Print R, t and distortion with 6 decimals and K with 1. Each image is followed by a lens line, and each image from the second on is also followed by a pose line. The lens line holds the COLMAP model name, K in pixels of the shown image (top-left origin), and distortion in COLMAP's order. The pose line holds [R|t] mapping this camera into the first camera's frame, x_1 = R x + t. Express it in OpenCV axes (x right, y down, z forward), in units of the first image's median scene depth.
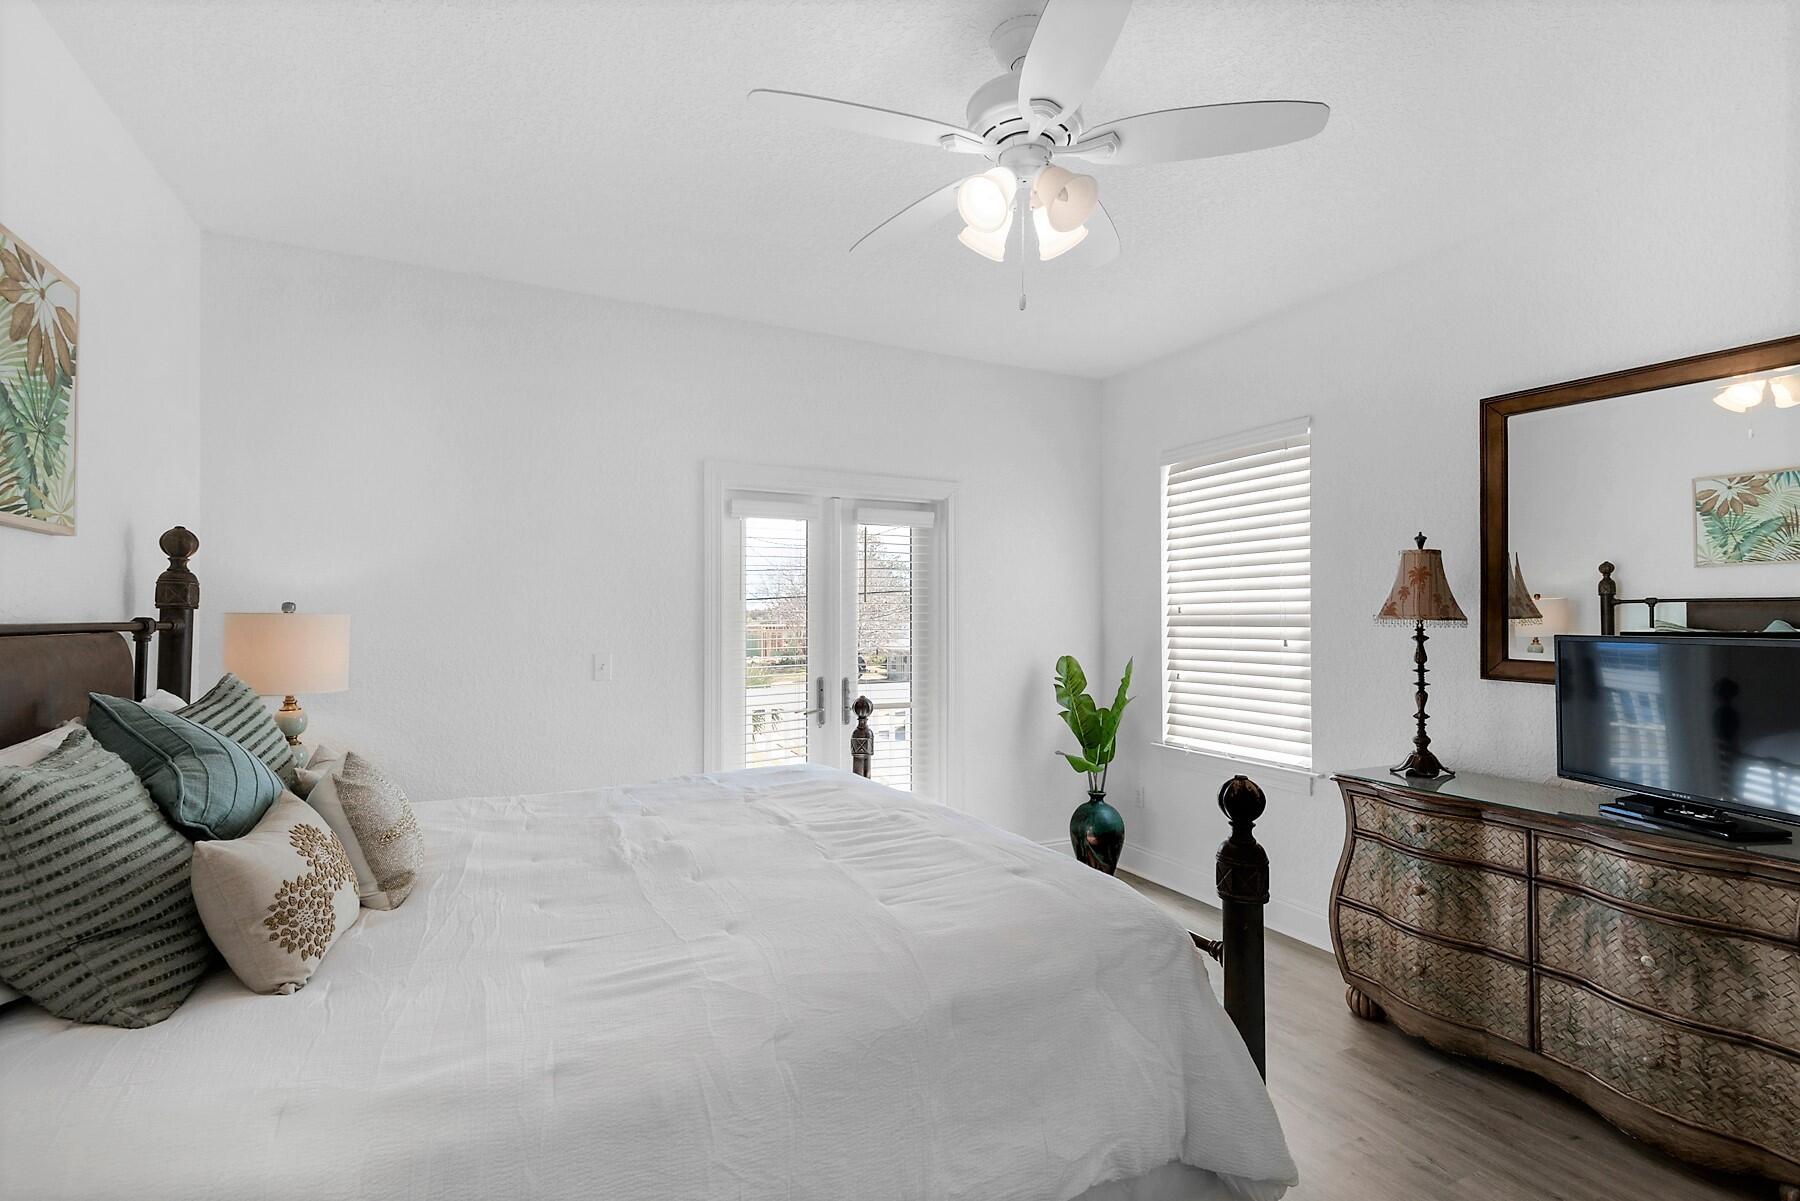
lens RADIAL K [[831.4, 0, 903.8], [0, 831.4, 606.4], [0, 0, 1]] dist [0.001889, 0.000102]
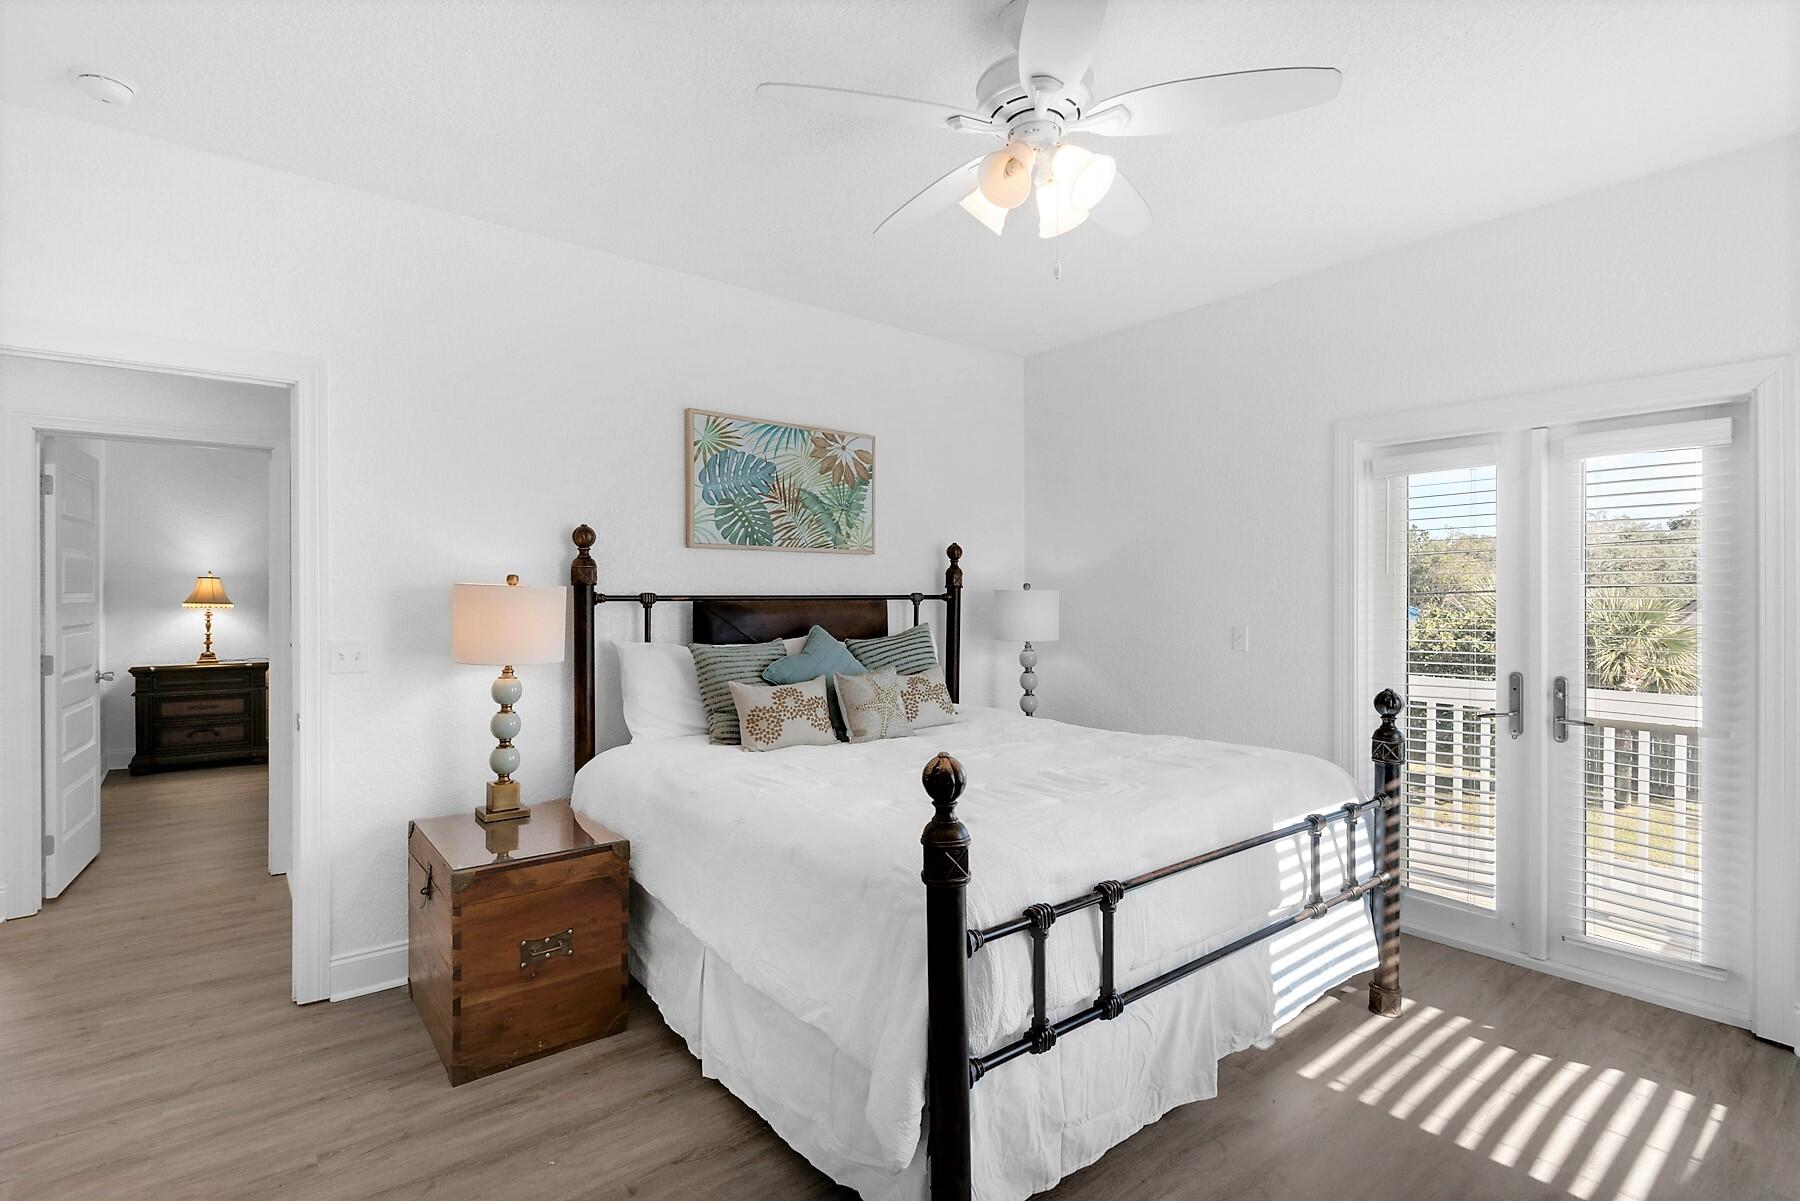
lens RADIAL K [[851.3, 0, 898.6], [0, 851.3, 597.1], [0, 0, 1]] dist [0.000102, -0.000781]
pose [[0.195110, 0.005636, -0.980765, 1.043327], [0.014077, 0.999864, 0.008547, 0.006776], [0.980680, -0.015474, 0.195004, 0.579804]]
